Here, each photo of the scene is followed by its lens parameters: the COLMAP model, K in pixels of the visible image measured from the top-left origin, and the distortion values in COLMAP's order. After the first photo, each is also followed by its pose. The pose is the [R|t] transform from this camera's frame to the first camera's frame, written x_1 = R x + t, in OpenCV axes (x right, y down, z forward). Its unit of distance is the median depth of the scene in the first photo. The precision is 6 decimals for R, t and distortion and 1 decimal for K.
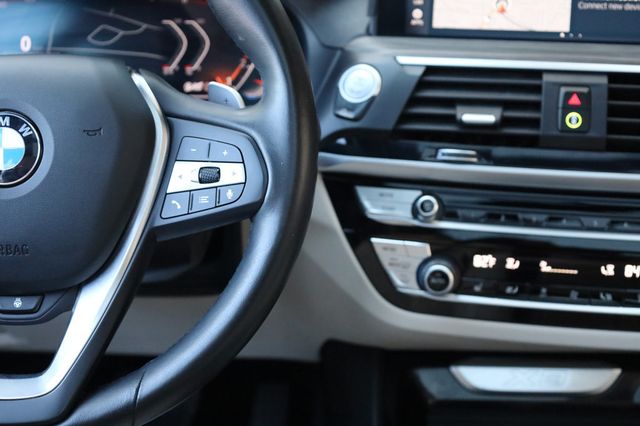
lens RADIAL K [[1010.1, 0, 317.3], [0, 1010.1, 210.4], [0, 0, 1]] dist [0.005209, 0.000000]
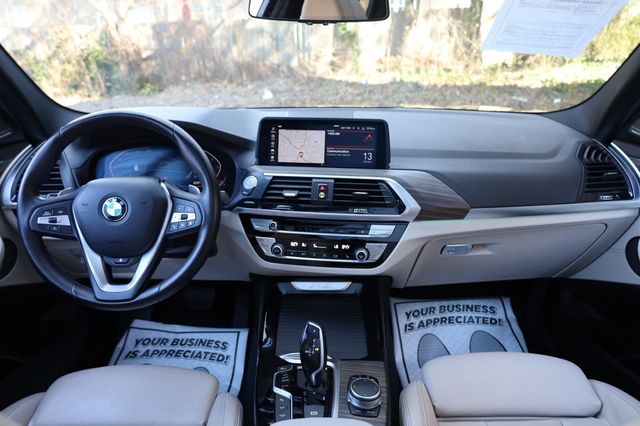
lens RADIAL K [[446.0, 0, 321.6], [0, 446.0, 213.2], [0, 0, 1]] dist [-0.015083, 0.005279]
pose [[0.999578, -0.010468, 0.027087, 0.211389], [0.010914, 0.999806, -0.016390, -0.015611], [-0.026910, 0.016679, 0.999499, -0.268662]]
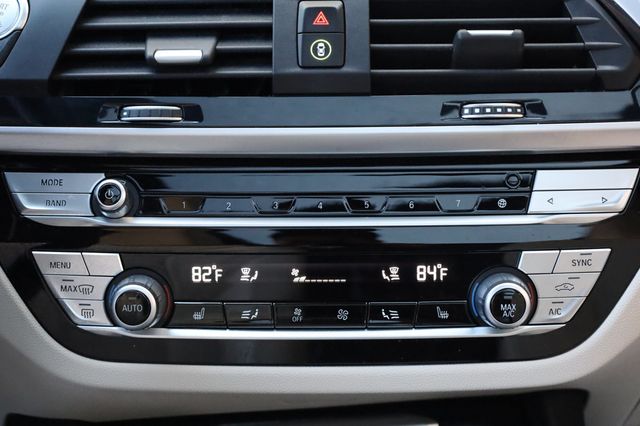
lens RADIAL K [[1290.2, 0, 317.9], [0, 1290.2, 207.7], [0, 0, 1]] dist [-0.099388, 0.000000]
pose [[0.989227, -0.061242, 0.132966, 0.129828], [0.064203, 0.997773, -0.018091, 0.027548], [-0.131561, 0.026433, 0.990956, 0.166041]]
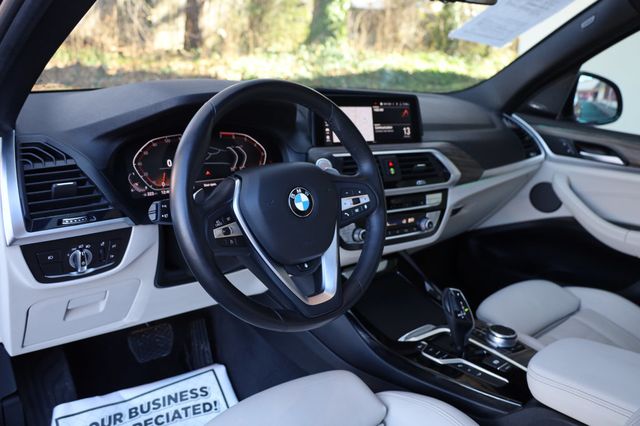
lens RADIAL K [[522.1, 0, 326.0], [0, 522.1, 214.9], [0, 0, 1]] dist [-0.027259, -0.004494]
pose [[0.738950, -0.153572, 0.656024, -0.845810], [0.173754, 0.984178, 0.034674, -0.049883], [-0.650970, 0.088364, 0.753943, 0.019675]]
